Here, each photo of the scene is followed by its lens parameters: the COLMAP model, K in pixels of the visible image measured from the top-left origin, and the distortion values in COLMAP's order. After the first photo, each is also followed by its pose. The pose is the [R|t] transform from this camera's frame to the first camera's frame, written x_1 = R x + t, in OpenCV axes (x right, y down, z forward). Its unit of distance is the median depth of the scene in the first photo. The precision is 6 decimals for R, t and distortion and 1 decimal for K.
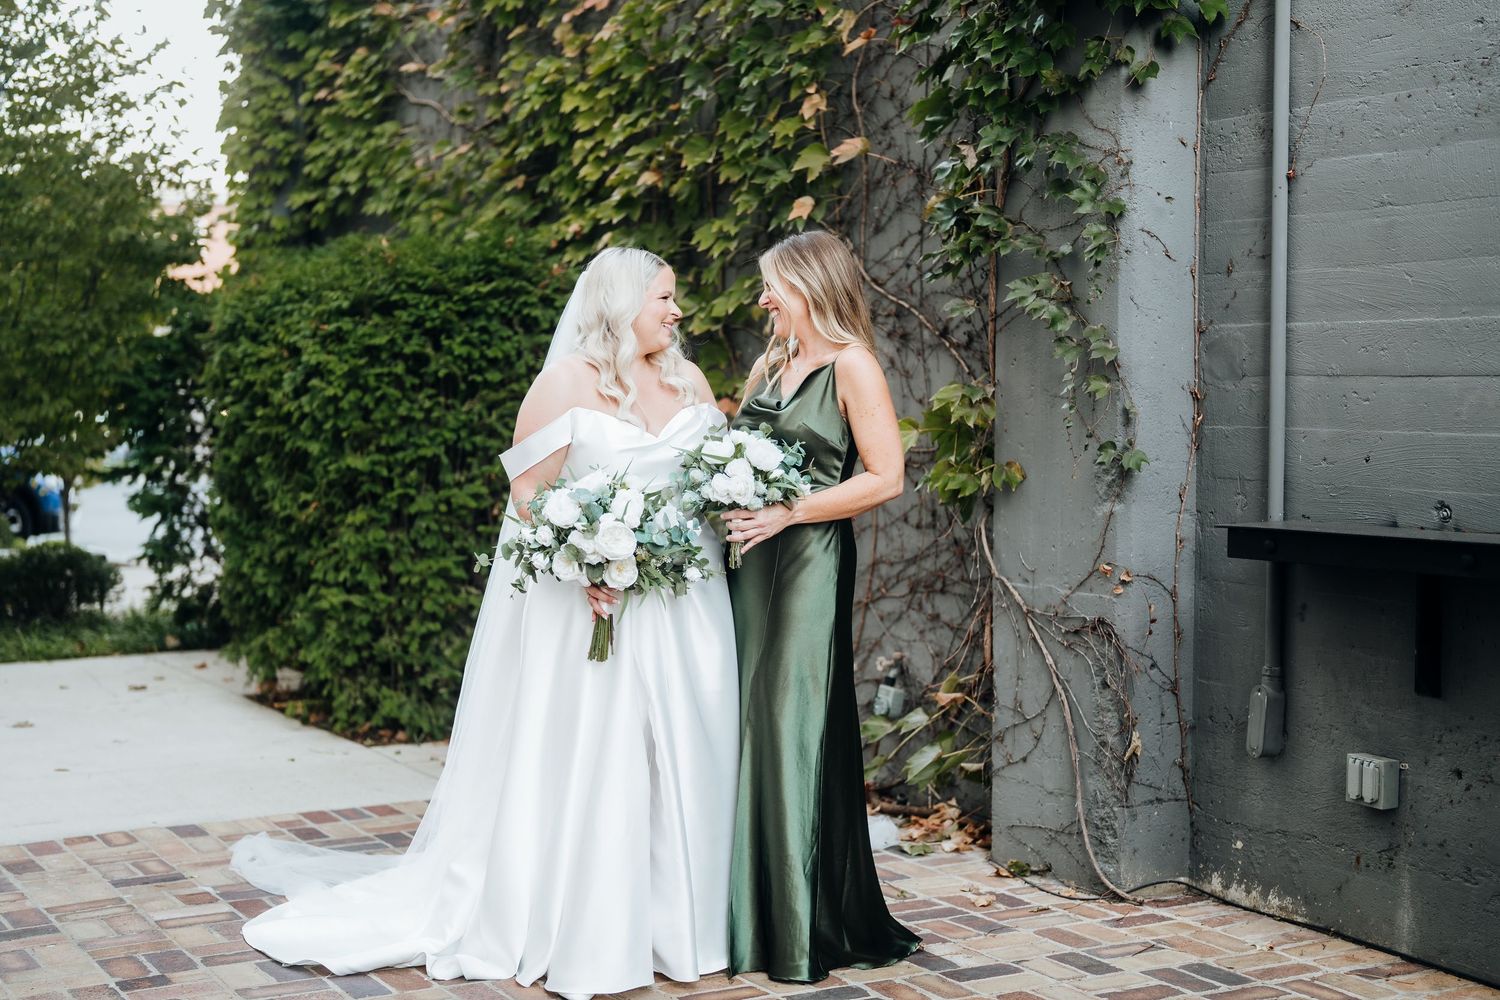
lens RADIAL K [[2280.1, 0, 724.2], [0, 2280.1, 482.5], [0, 0, 1]] dist [0.055956, 0.000000]
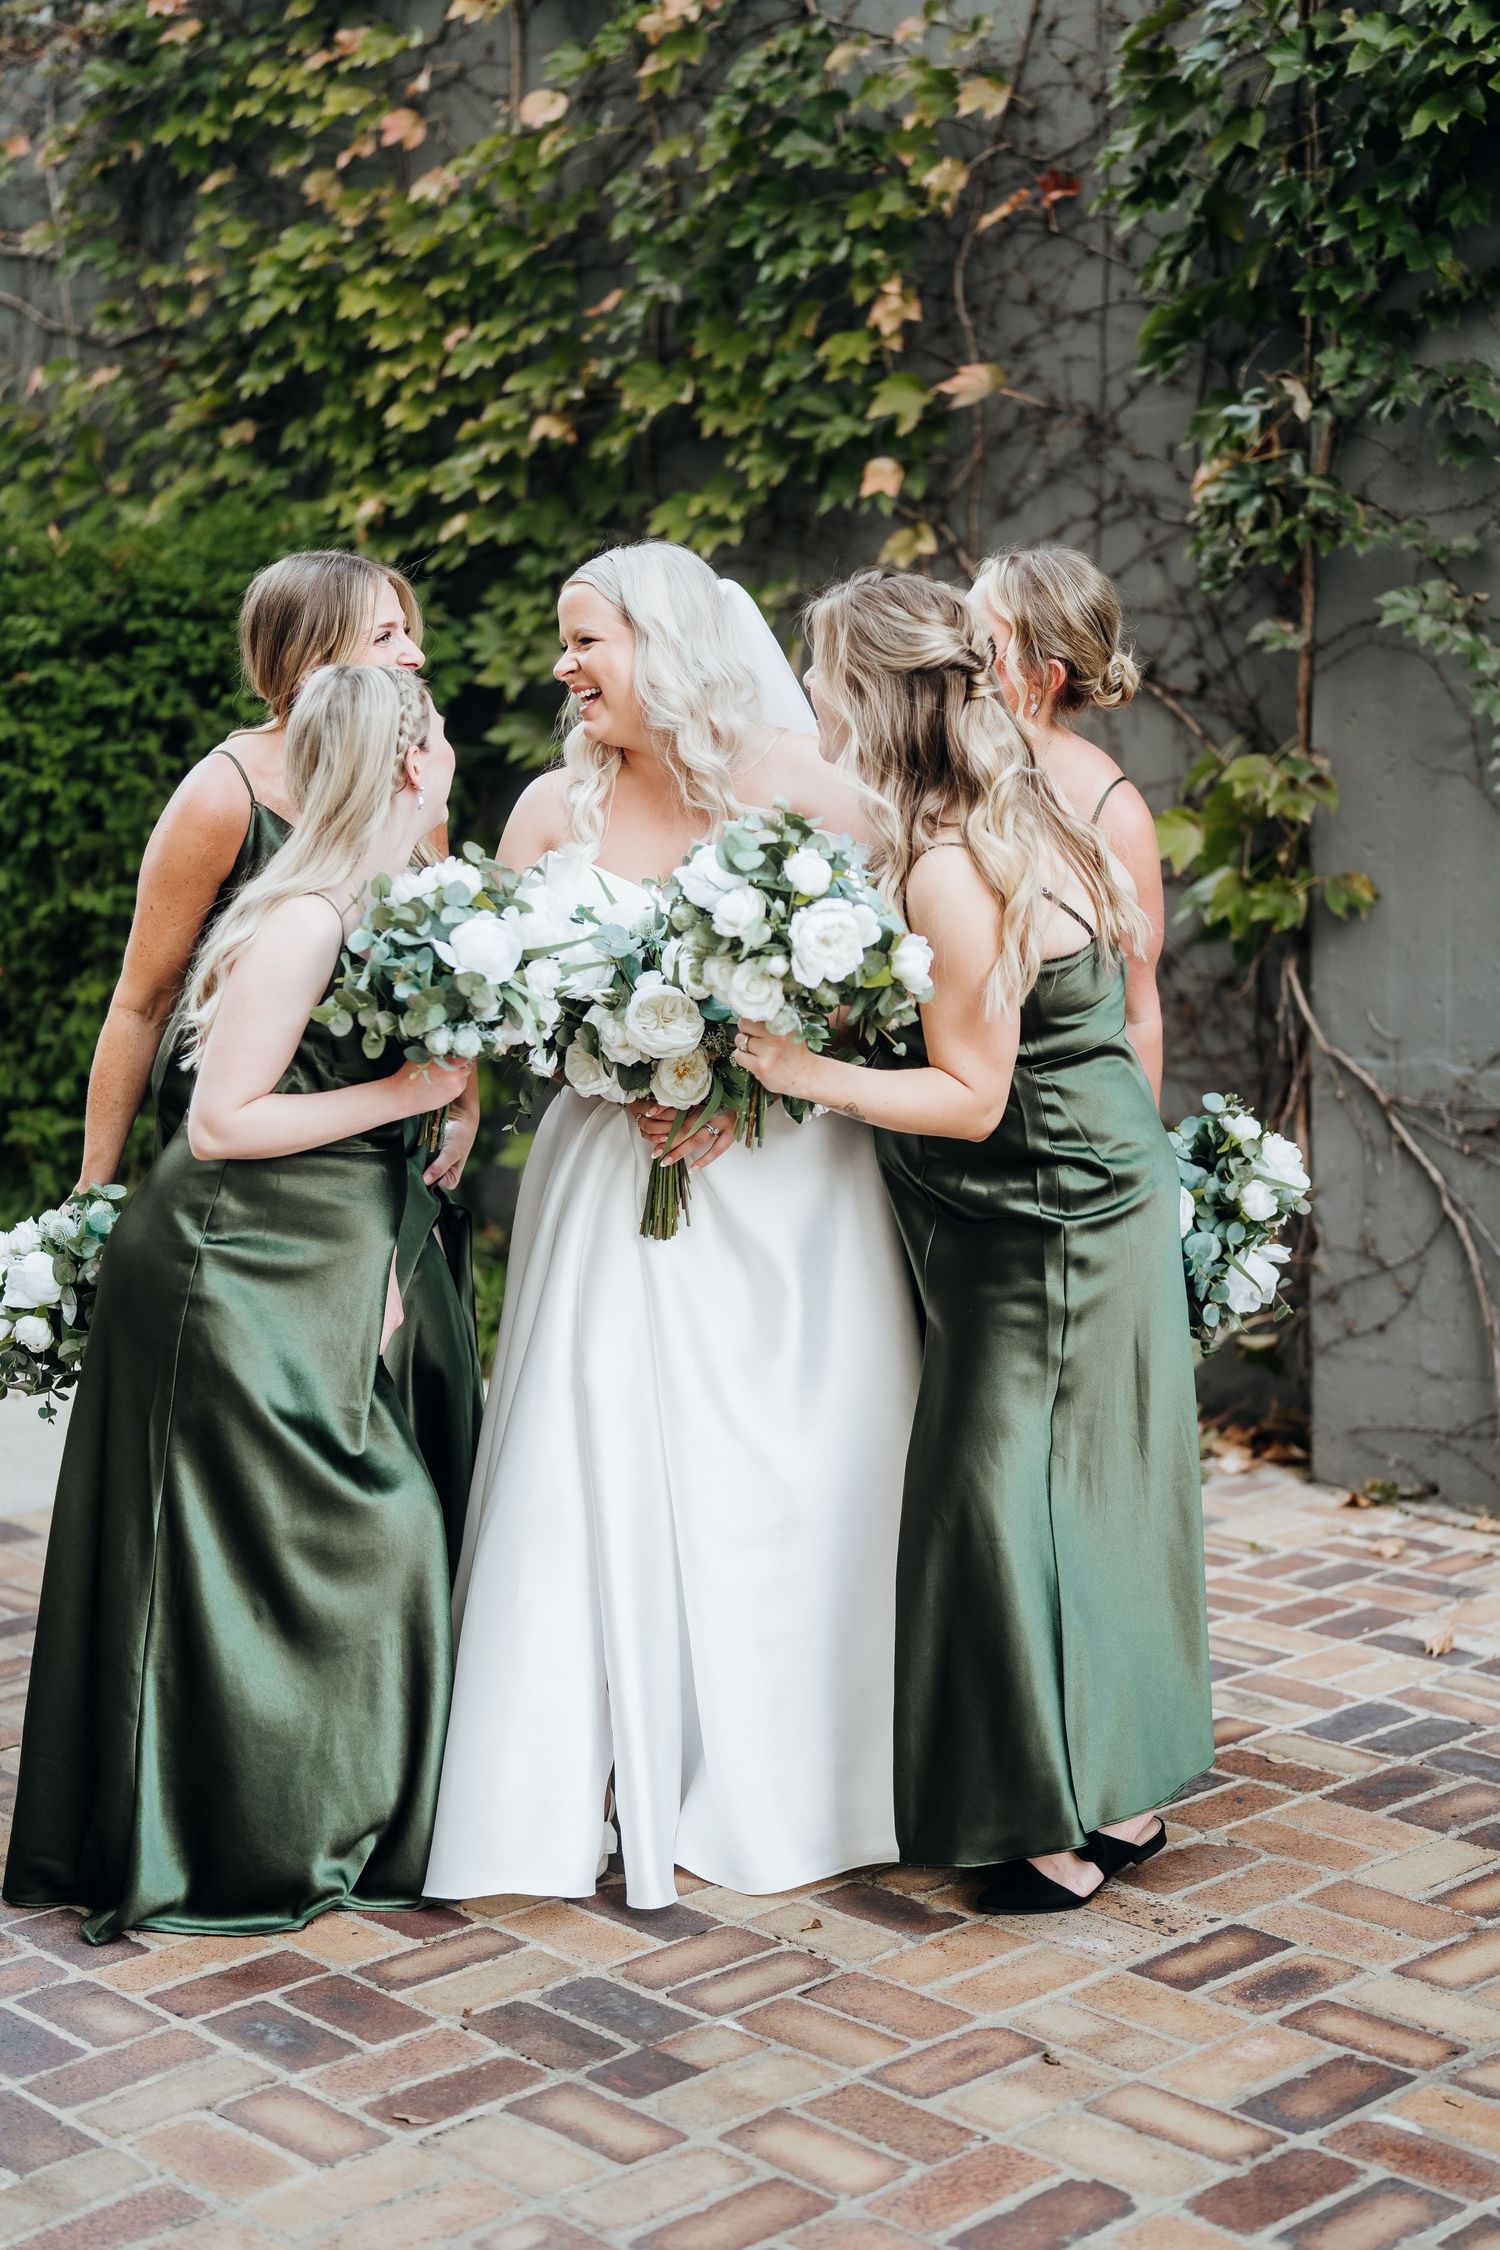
lens RADIAL K [[3420.2, 0, 826.9], [0, 3420.2, 1062.8], [0, 0, 1]] dist [0.055956, 0.000000]
pose [[0.965839, -0.045897, 0.255046, -0.216088], [0.032056, 0.997792, 0.058162, -0.013498], [-0.257152, -0.047999, 0.965178, 0.077487]]
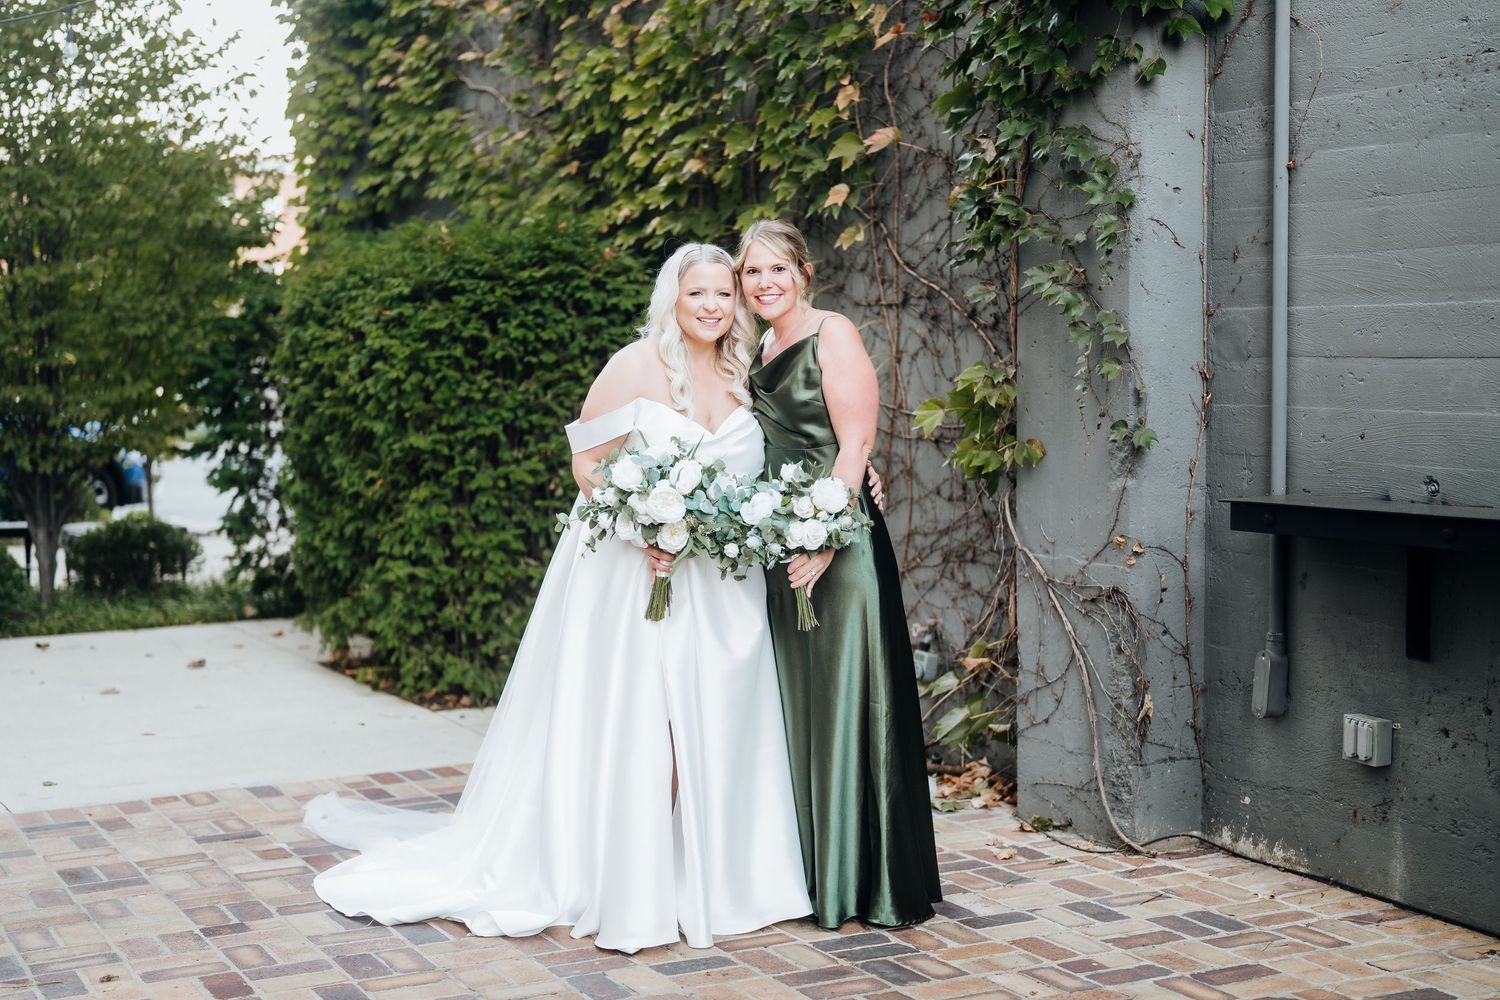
lens RADIAL K [[2280.1, 0, 713.6], [0, 2280.1, 496.2], [0, 0, 1]] dist [0.055956, 0.000000]
pose [[0.999208, -0.010138, -0.038472, 0.015325], [0.011073, 0.999647, 0.024161, -0.007883], [0.038213, -0.024568, 0.998968, -0.047125]]
